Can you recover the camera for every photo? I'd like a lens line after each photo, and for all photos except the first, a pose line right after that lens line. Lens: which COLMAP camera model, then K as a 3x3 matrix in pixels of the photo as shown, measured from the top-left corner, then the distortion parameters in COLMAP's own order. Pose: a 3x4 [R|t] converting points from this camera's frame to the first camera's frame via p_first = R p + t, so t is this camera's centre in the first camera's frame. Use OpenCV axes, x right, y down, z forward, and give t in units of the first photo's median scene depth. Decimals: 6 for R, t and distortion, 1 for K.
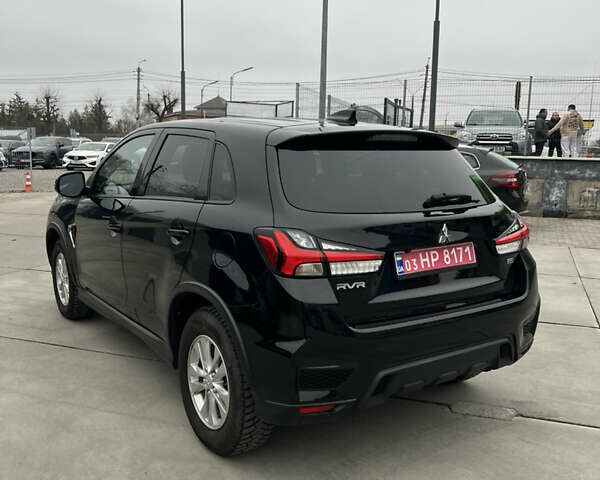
lens RADIAL K [[604.1, 0, 300.3], [0, 604.1, 241.7], [0, 0, 1]] dist [0.027556, 0.000000]
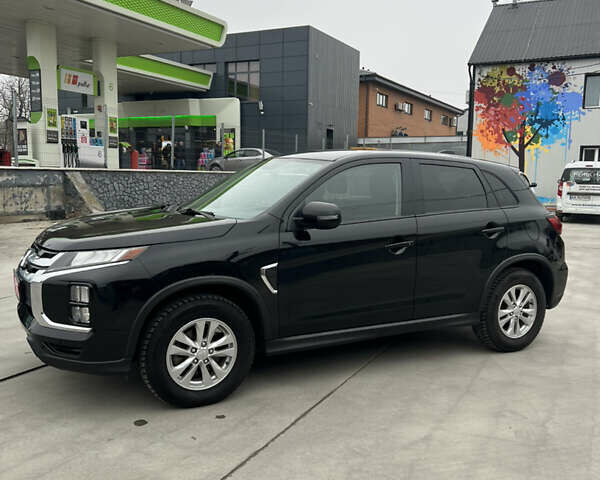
lens RADIAL K [[604.1, 0, 304.7], [0, 604.1, 241.8], [0, 0, 1]] dist [0.027556, 0.000000]
pose [[0.099078, -0.132576, 0.986209, -1.496689], [0.127620, 0.984593, 0.119537, -0.195162], [-0.986862, 0.114017, 0.114471, 1.095829]]
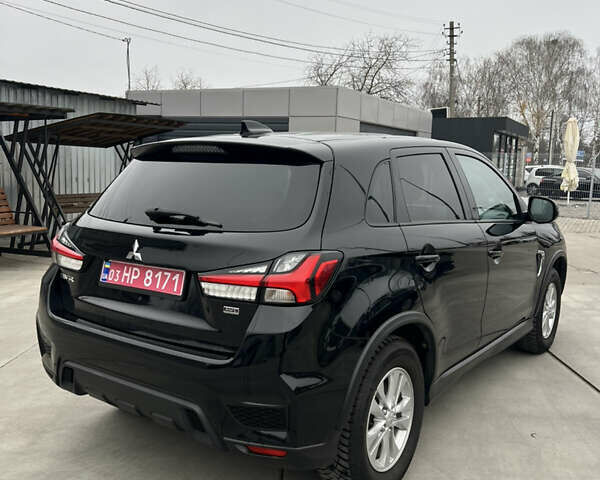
lens RADIAL K [[604.1, 0, 308.6], [0, 604.1, 241.3], [0, 0, 1]] dist [0.027556, 0.000000]
pose [[0.348576, 0.112903, -0.930456, 0.887489], [-0.159749, 0.985350, 0.059717, -0.092759], [0.923567, 0.127823, 0.361505, 0.681652]]
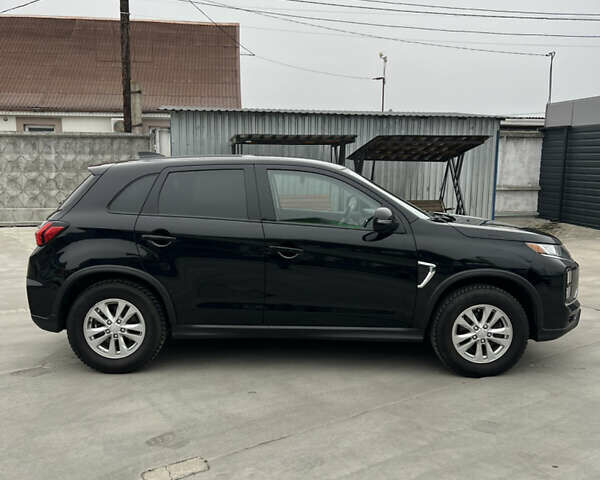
lens RADIAL K [[604.1, 0, 300.5], [0, 604.1, 242.5], [0, 0, 1]] dist [0.027556, 0.000000]
pose [[-0.551649, 0.086999, -0.829527, 1.058837], [-0.144417, 0.969561, 0.197725, -0.318142], [0.821479, 0.228873, -0.522293, 1.968281]]
